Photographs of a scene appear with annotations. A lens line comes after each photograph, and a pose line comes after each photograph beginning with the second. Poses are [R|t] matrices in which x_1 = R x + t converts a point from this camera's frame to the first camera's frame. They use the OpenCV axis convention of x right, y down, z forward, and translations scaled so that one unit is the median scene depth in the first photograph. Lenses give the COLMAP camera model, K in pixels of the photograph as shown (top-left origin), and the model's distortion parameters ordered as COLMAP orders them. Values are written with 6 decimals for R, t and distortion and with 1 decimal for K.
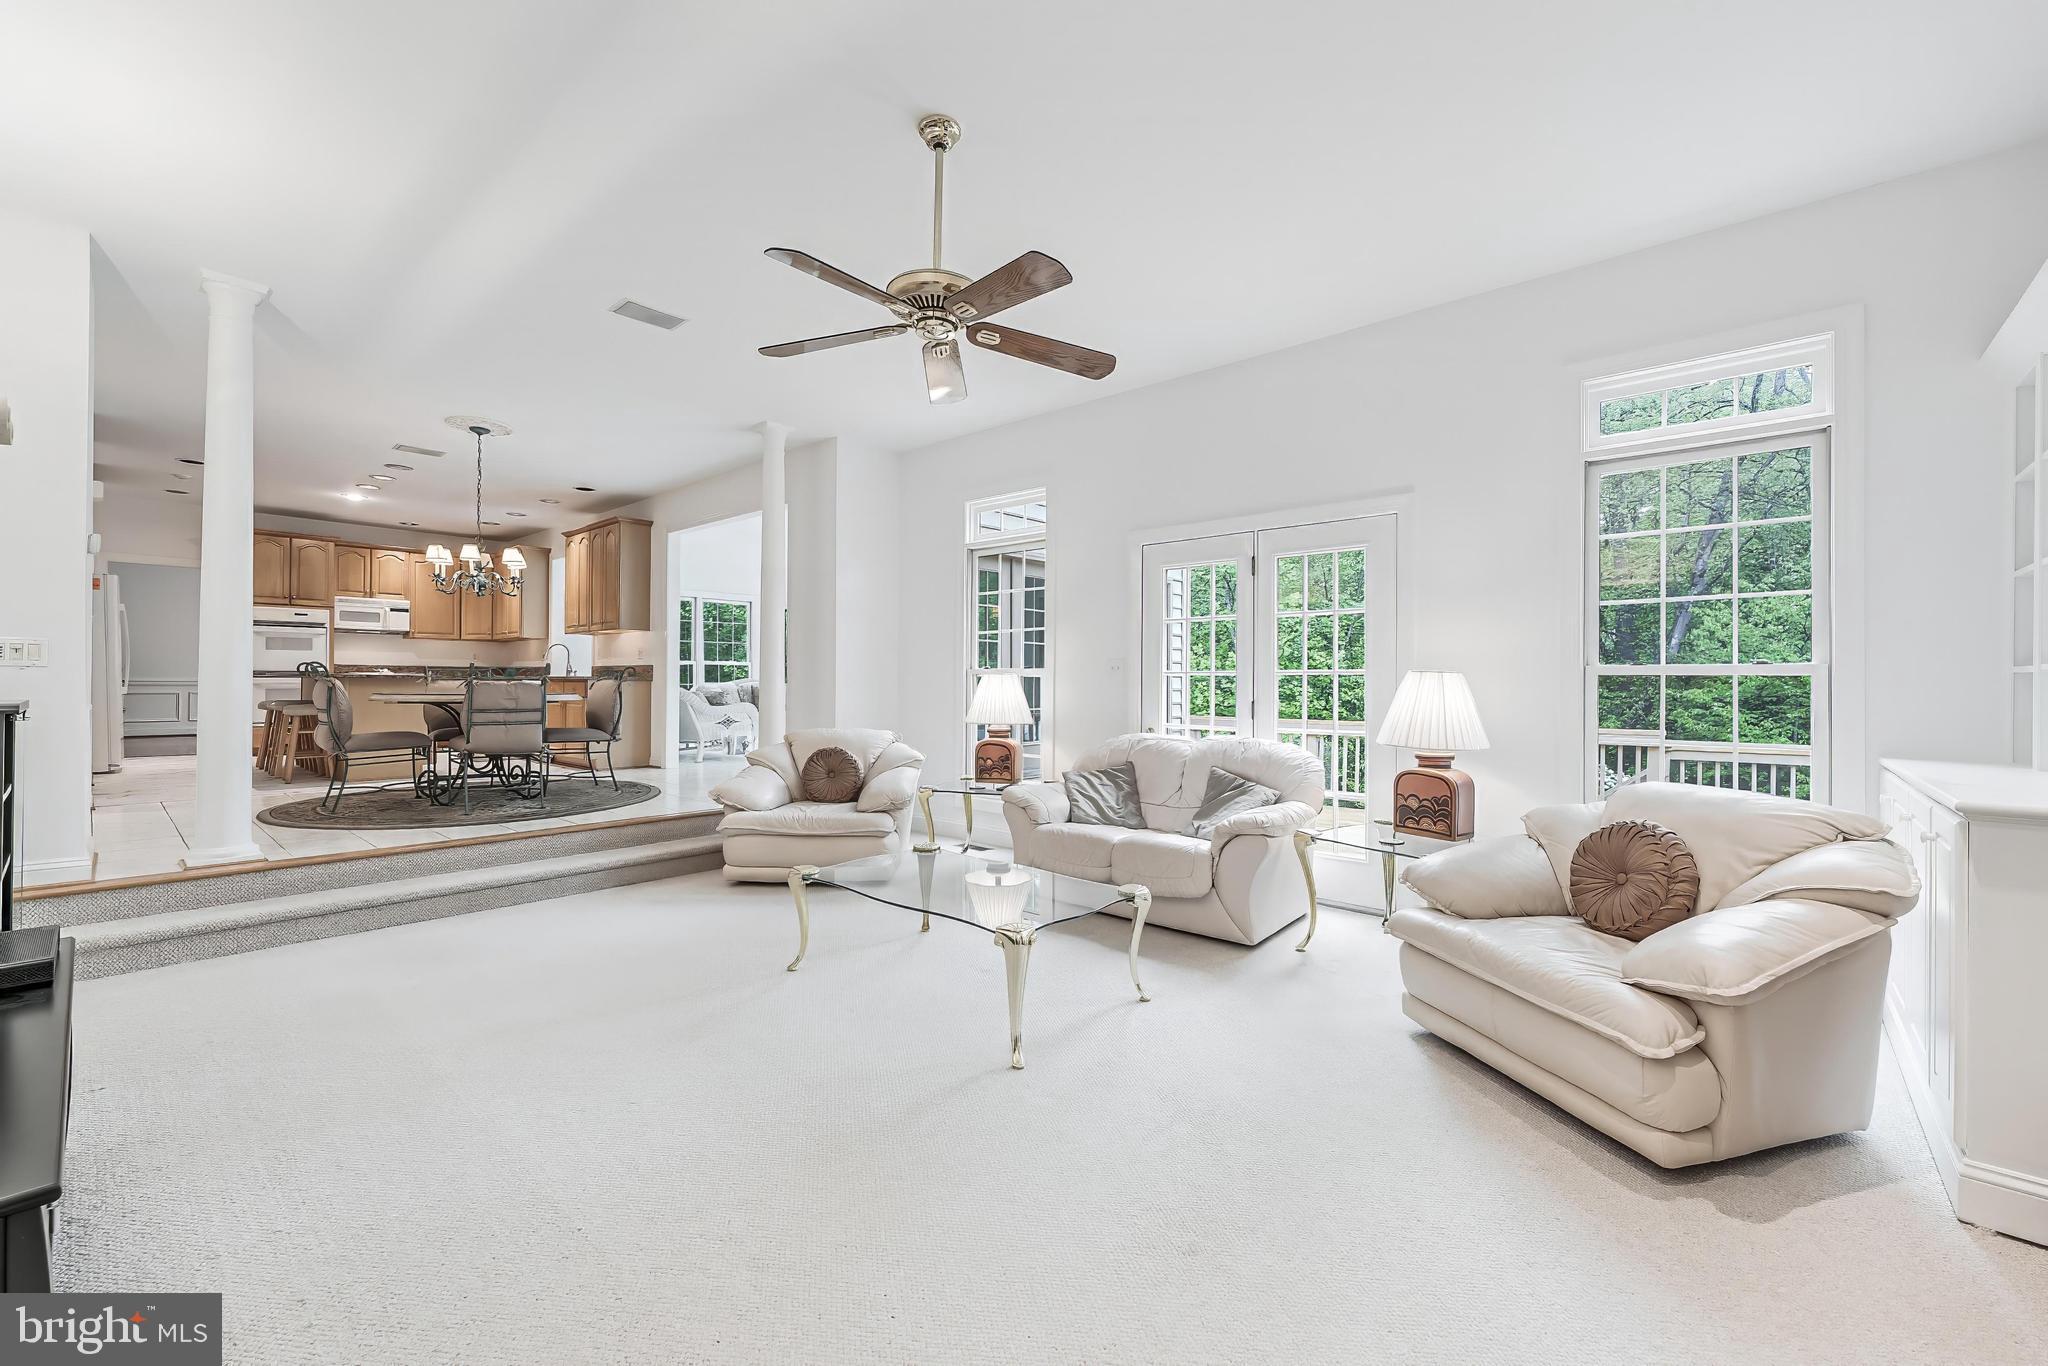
lens RADIAL K [[815.9, 0, 1030.2], [0, 815.9, 682.3], [0, 0, 1]] dist [0.000143, -0.000261]
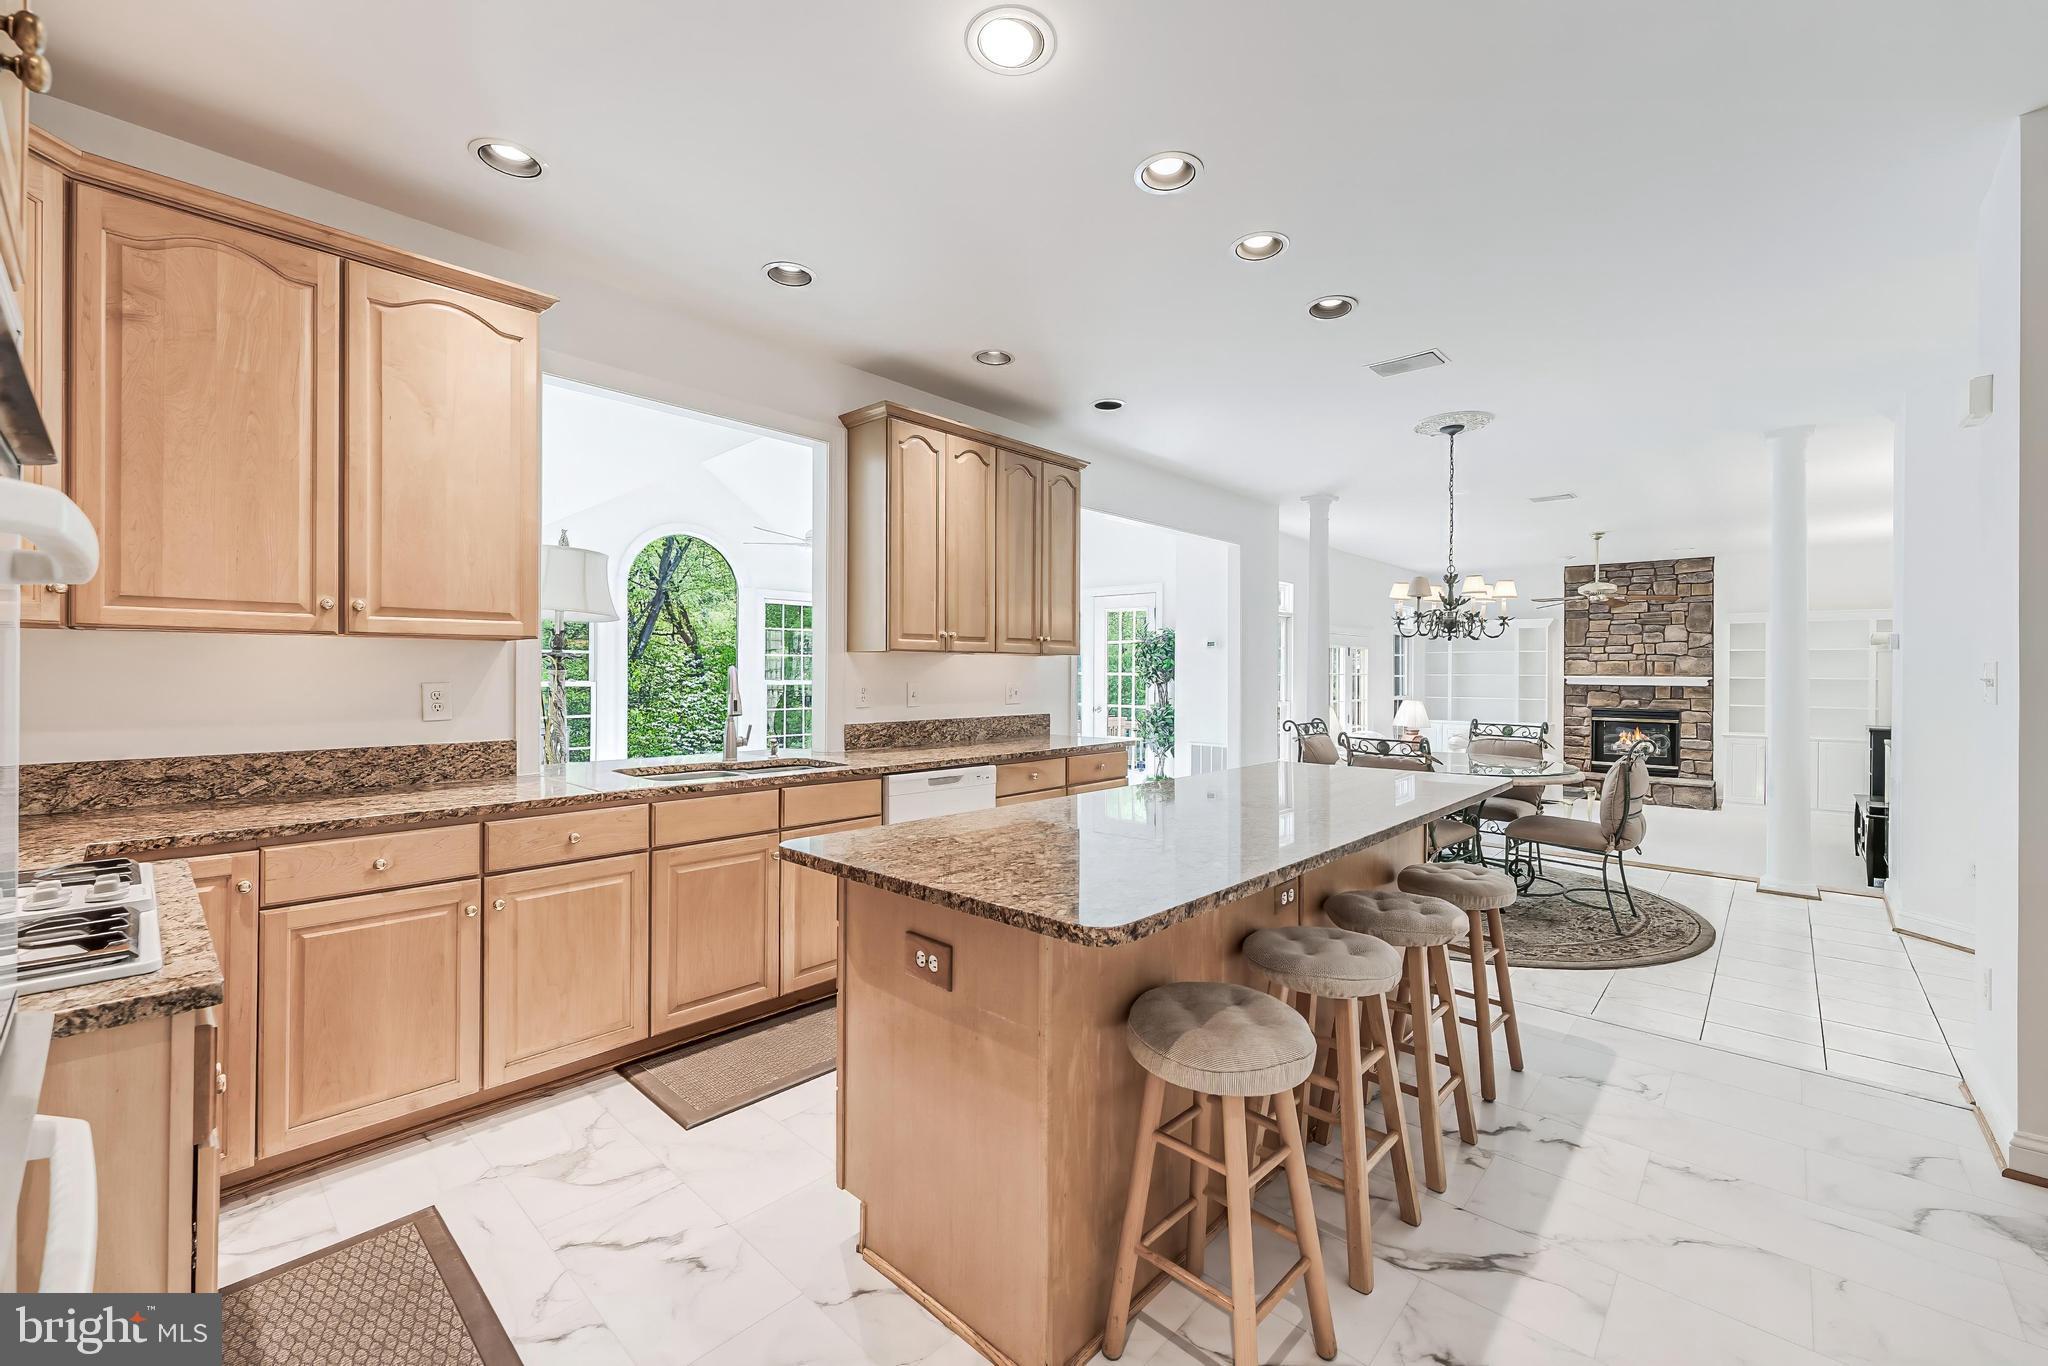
lens RADIAL K [[825.0, 0, 1029.1], [0, 825.0, 674.5], [0, 0, 1]] dist [0.000383, -0.000387]
pose [[0.024729, -0.011206, 0.999631, -0.951690], [-0.007373, 0.999908, 0.011391, -0.050567], [-0.999667, -0.007652, 0.024645, 0.889335]]
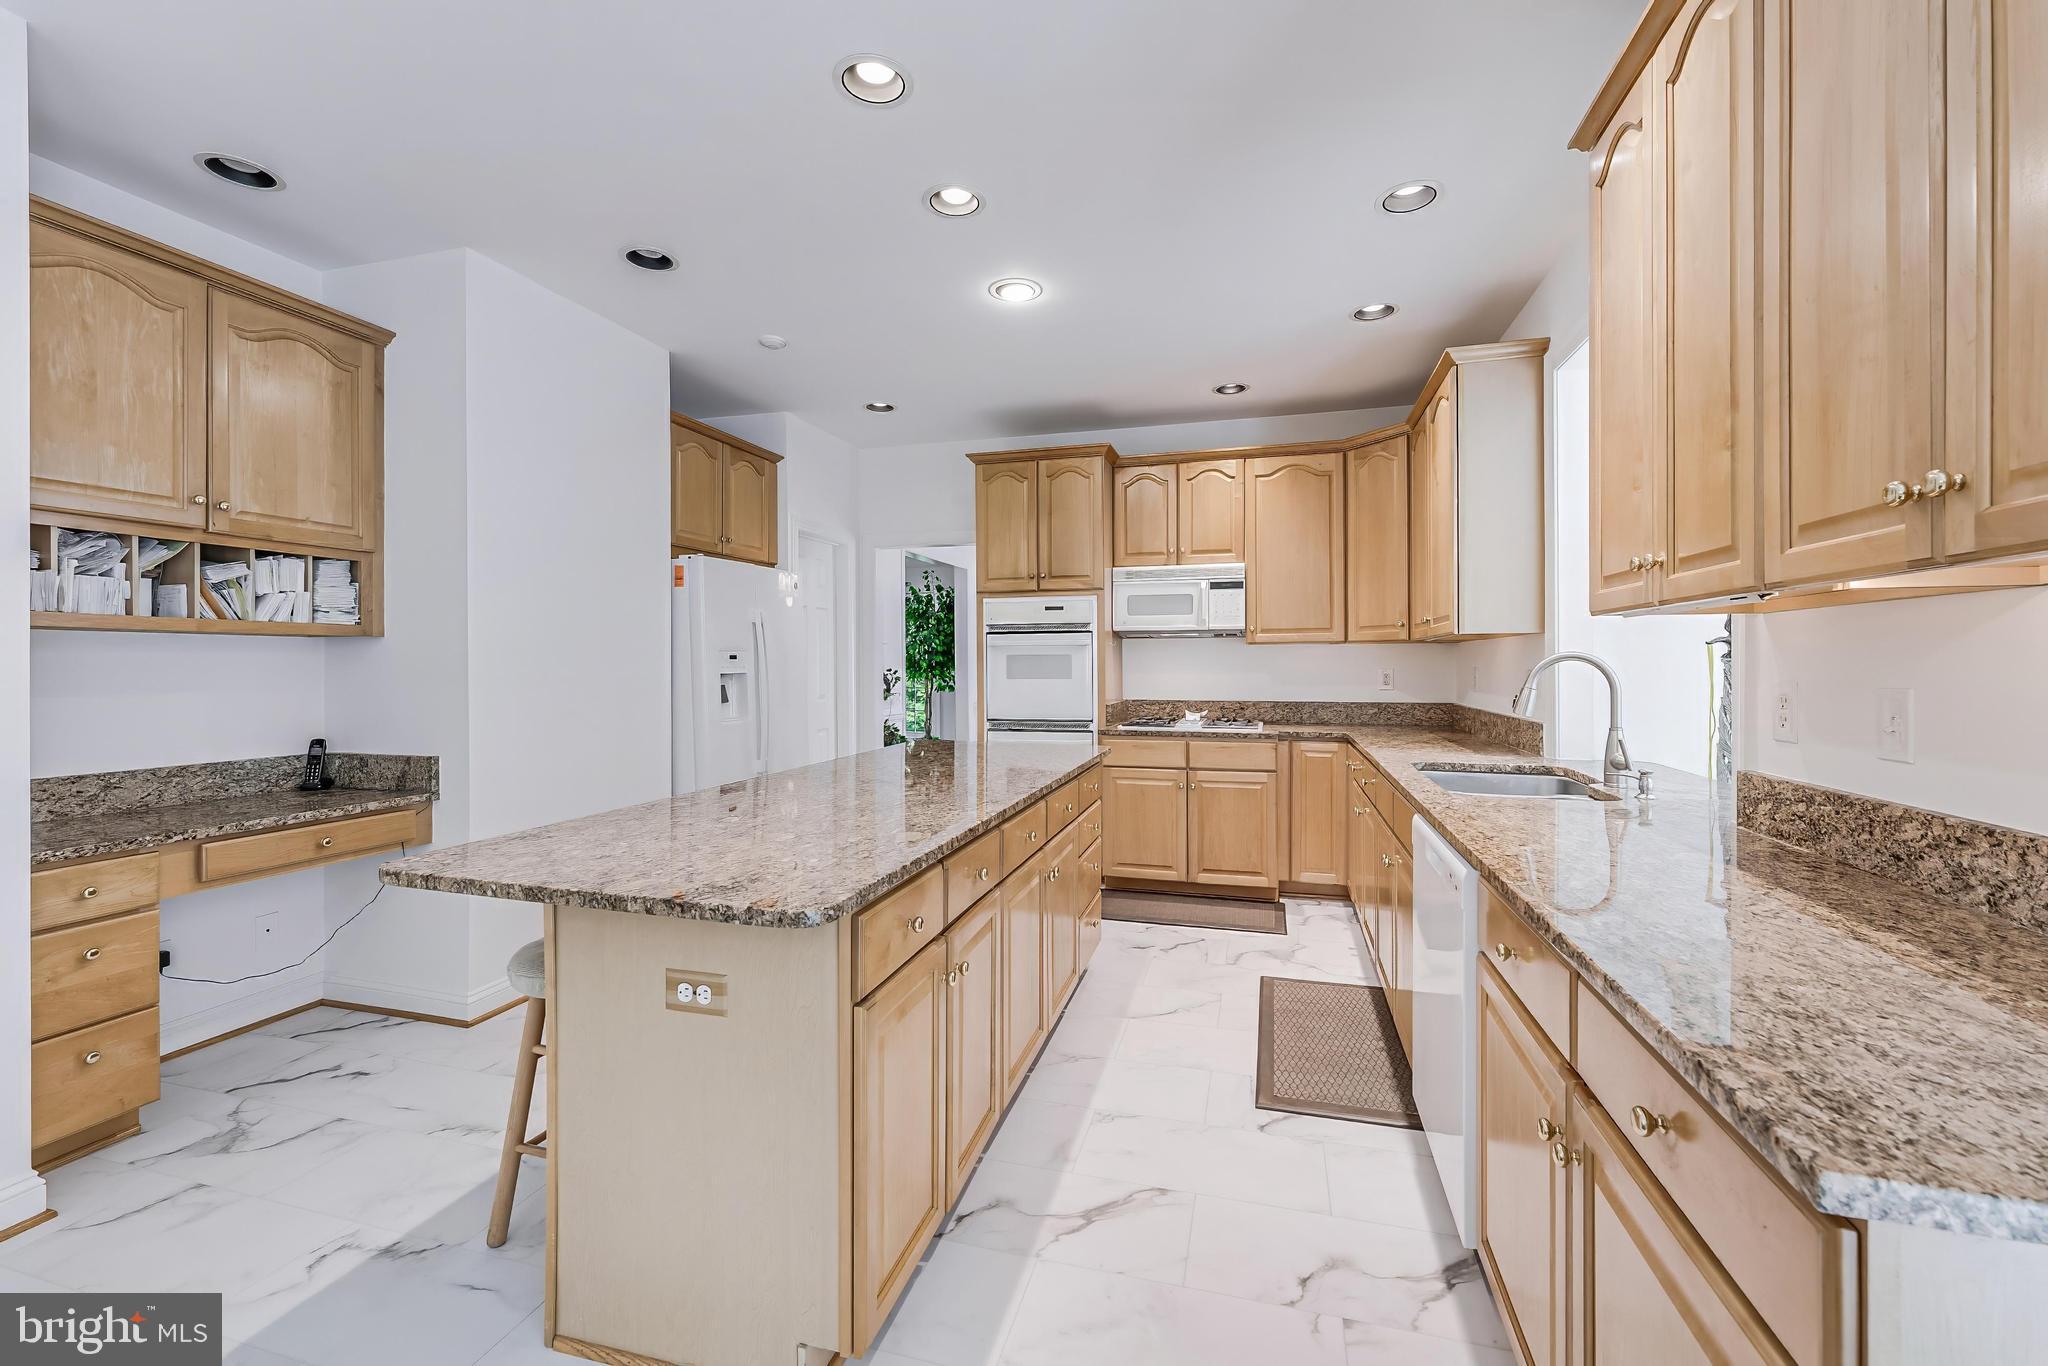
lens RADIAL K [[825.5, 0, 1033.1], [0, 825.5, 668.3], [0, 0, 1]] dist [-0.000058, -0.000054]
pose [[0.426126, -0.003093, -0.904658, -0.426692], [0.007761, 0.999970, 0.000237, -0.045297], [0.904630, -0.007122, 0.426137, 0.756402]]
